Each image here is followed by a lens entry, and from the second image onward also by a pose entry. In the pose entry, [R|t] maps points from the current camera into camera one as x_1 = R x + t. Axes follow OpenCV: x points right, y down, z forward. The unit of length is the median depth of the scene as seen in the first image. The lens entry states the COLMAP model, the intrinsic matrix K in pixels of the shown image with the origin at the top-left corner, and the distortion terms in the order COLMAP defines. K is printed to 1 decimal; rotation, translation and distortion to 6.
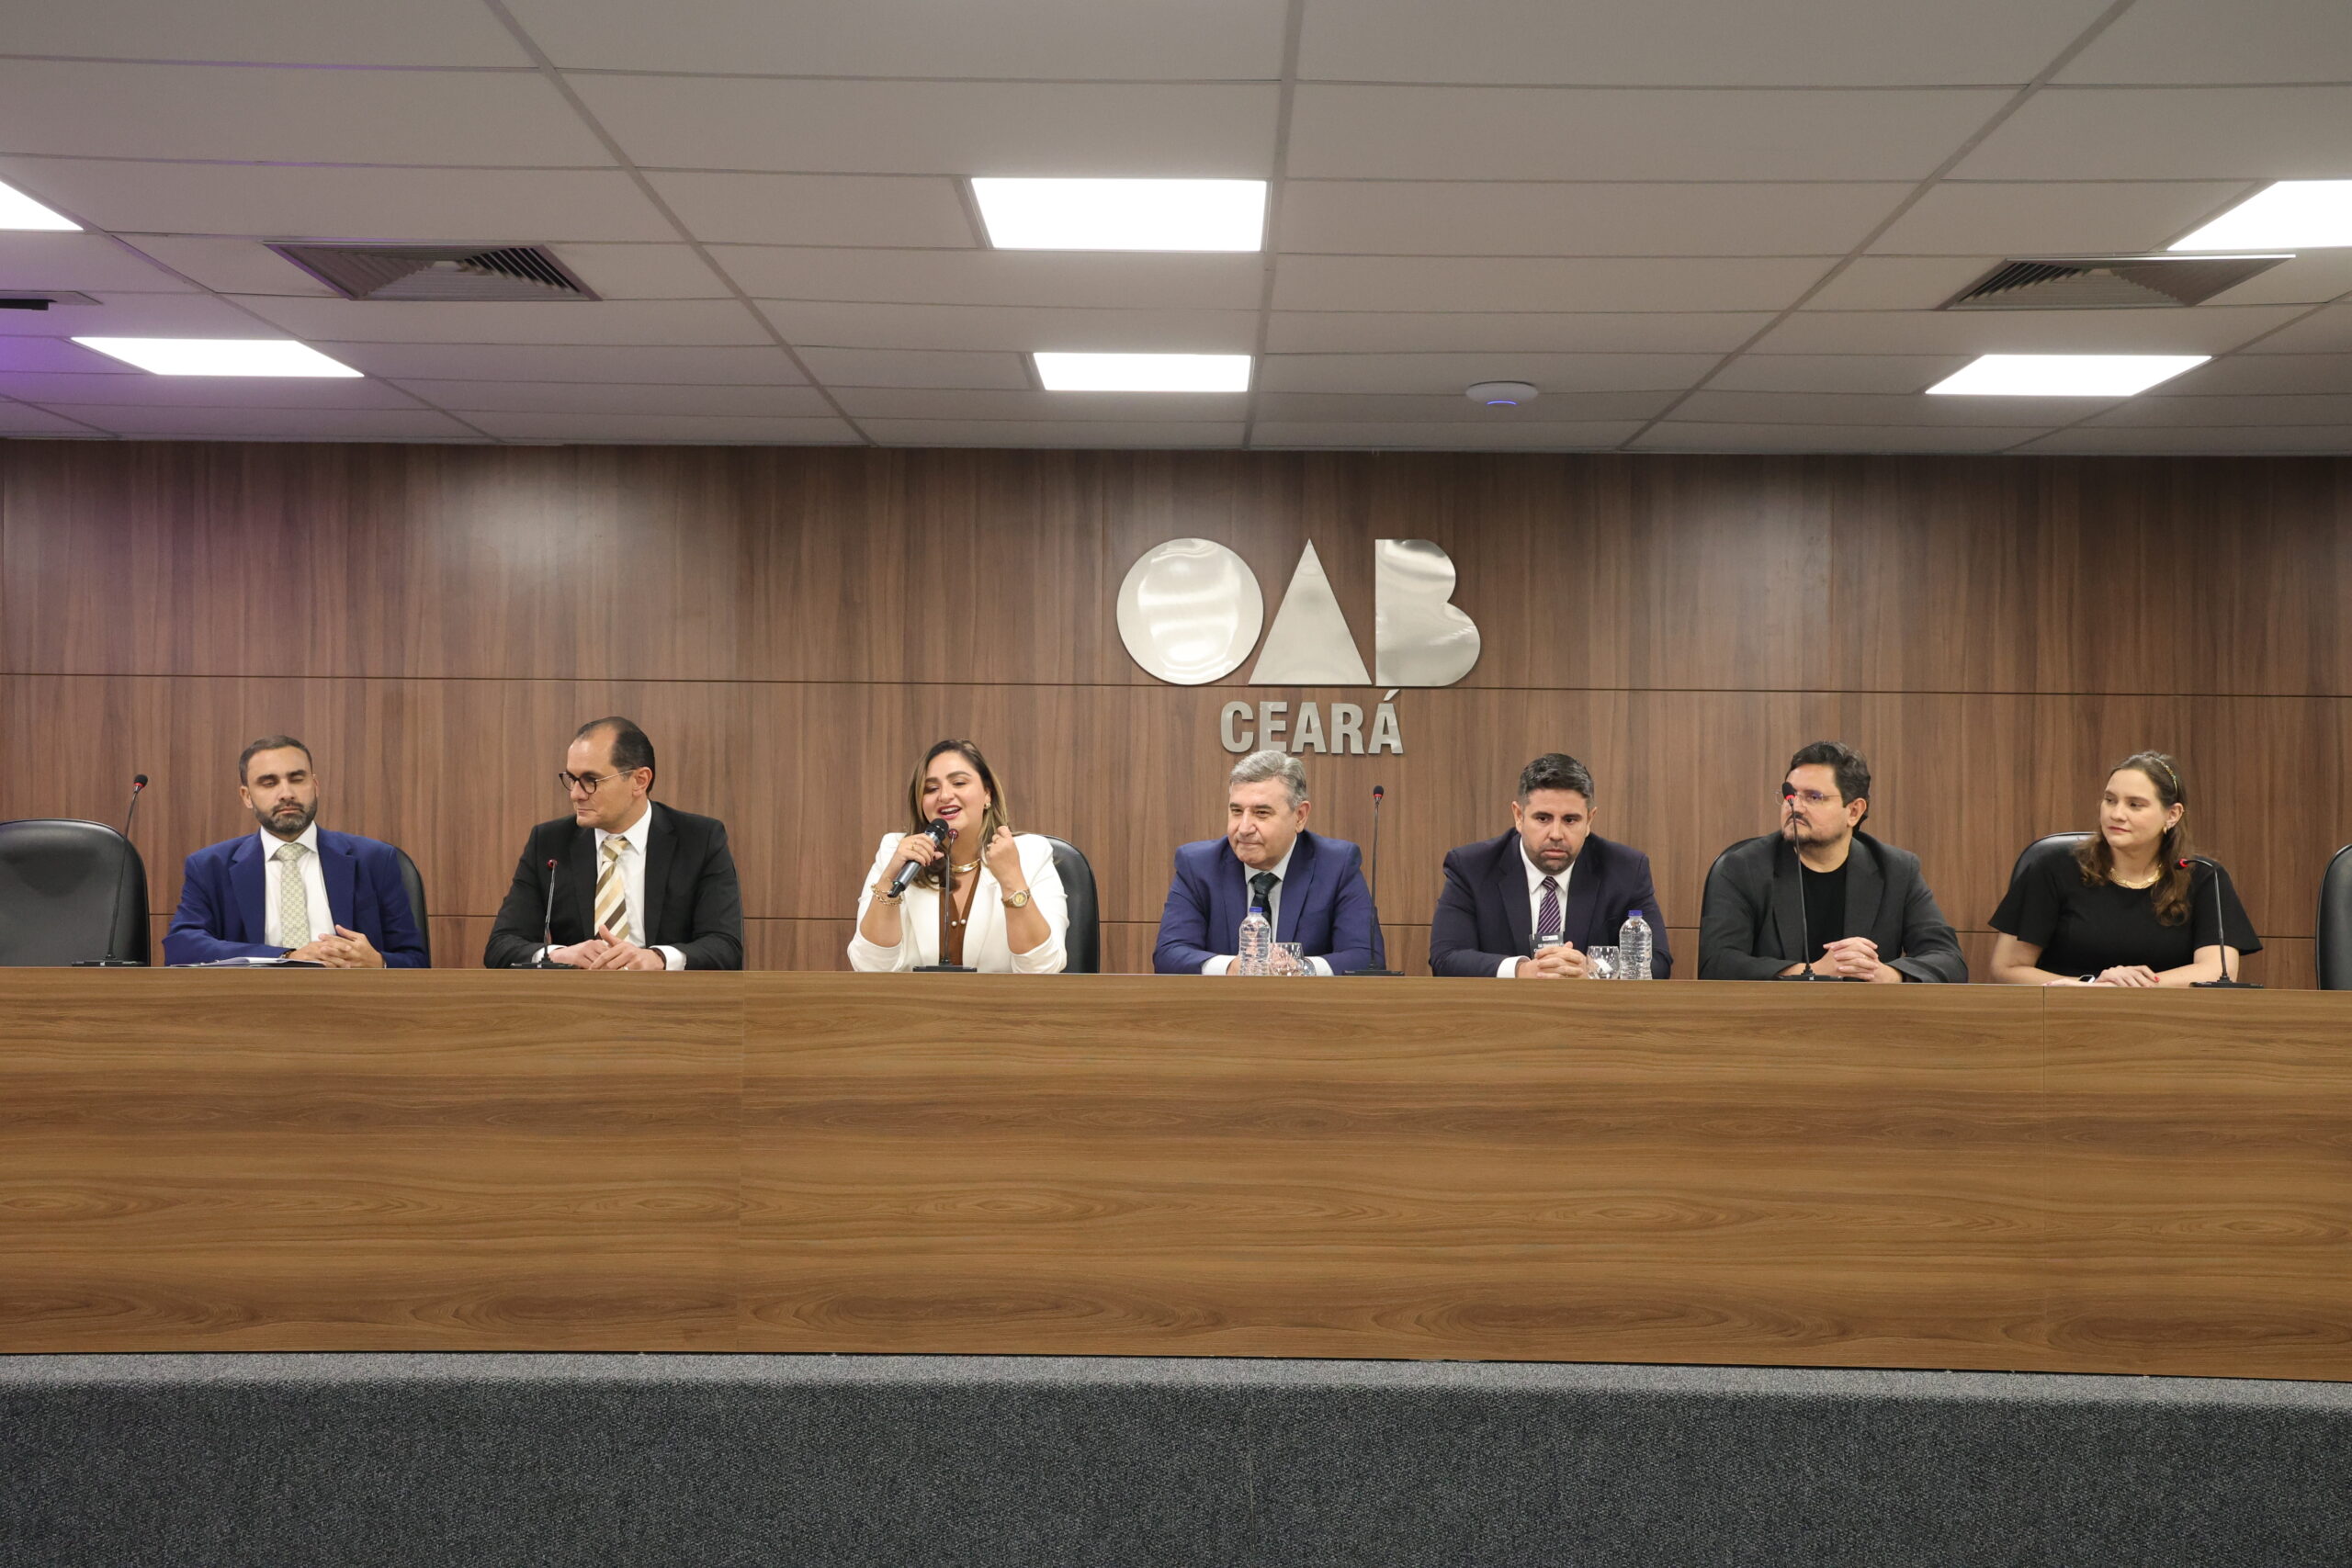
lens RADIAL K [[2681.8, 0, 1173.9], [0, 2681.8, 787.8], [0, 0, 1]] dist [0.101995, 0.000000]
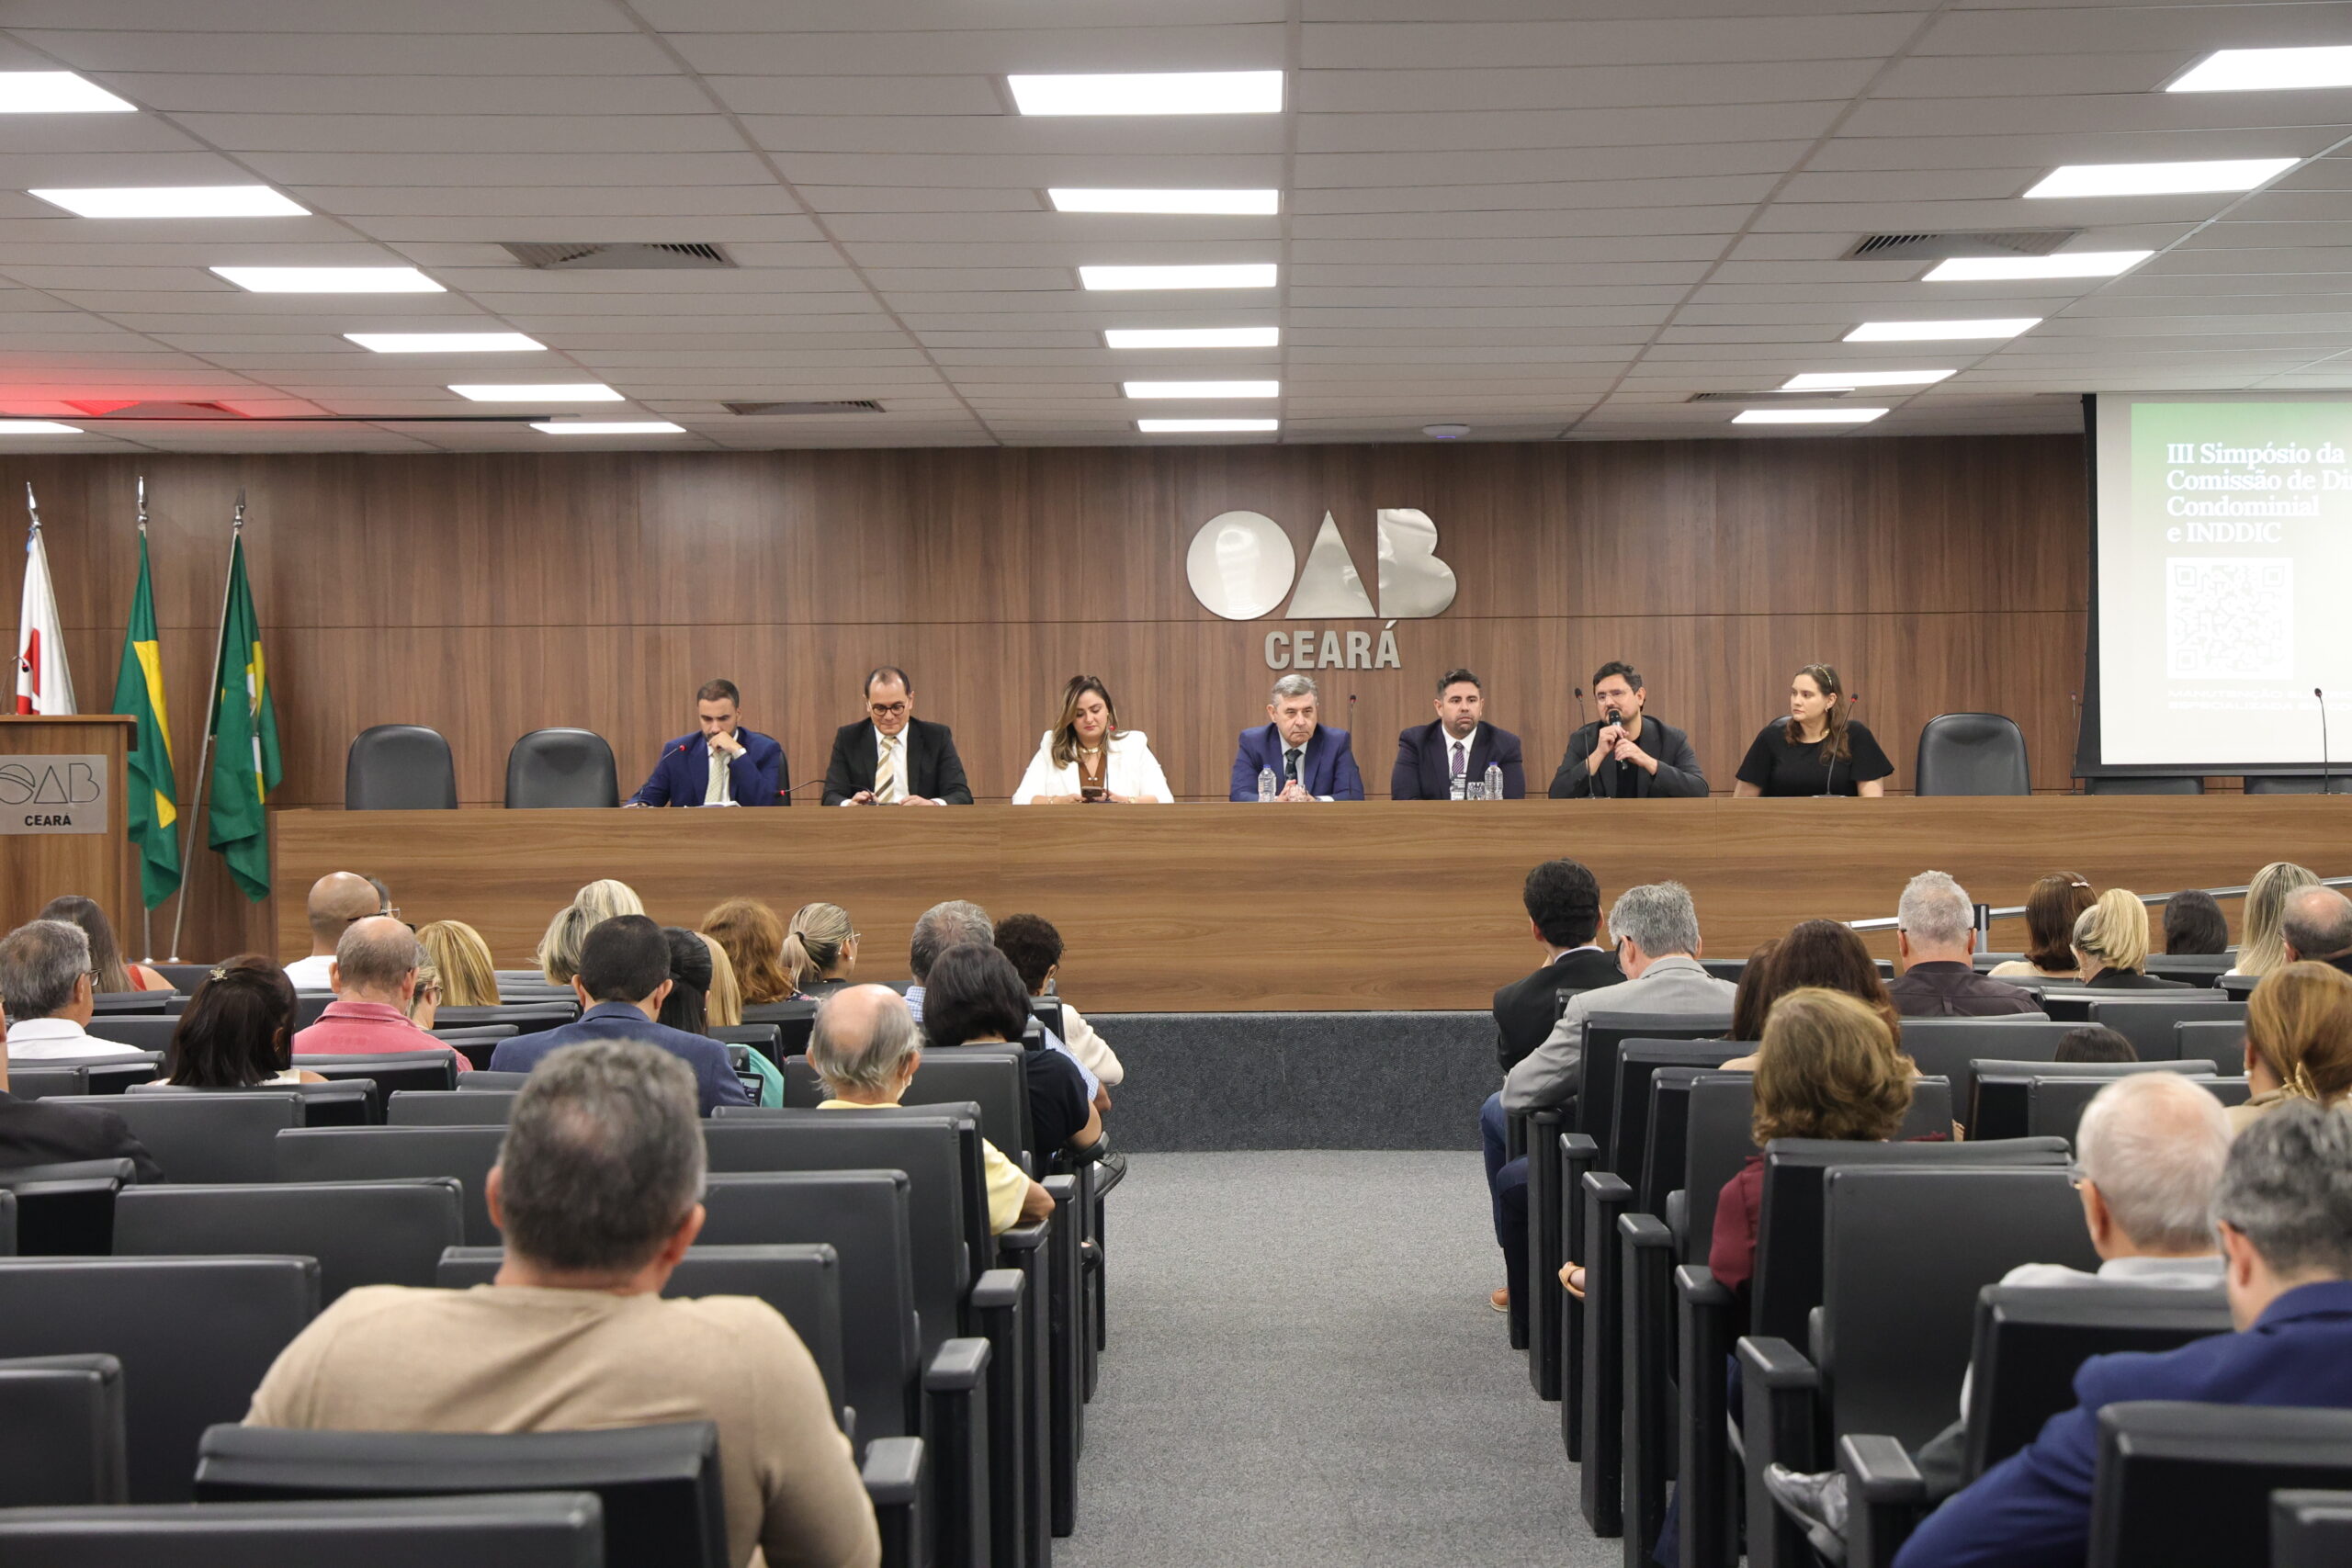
lens RADIAL K [[4570.7, 0, 1170.3], [0, 4570.7, 804.8], [0, 0, 1]] dist [0.331315, 0.000000]
pose [[0.999784, -0.018523, -0.009433, -0.012749], [0.018762, 0.999486, 0.025985, -0.007391], [0.008947, -0.026157, 0.999618, -1.658517]]
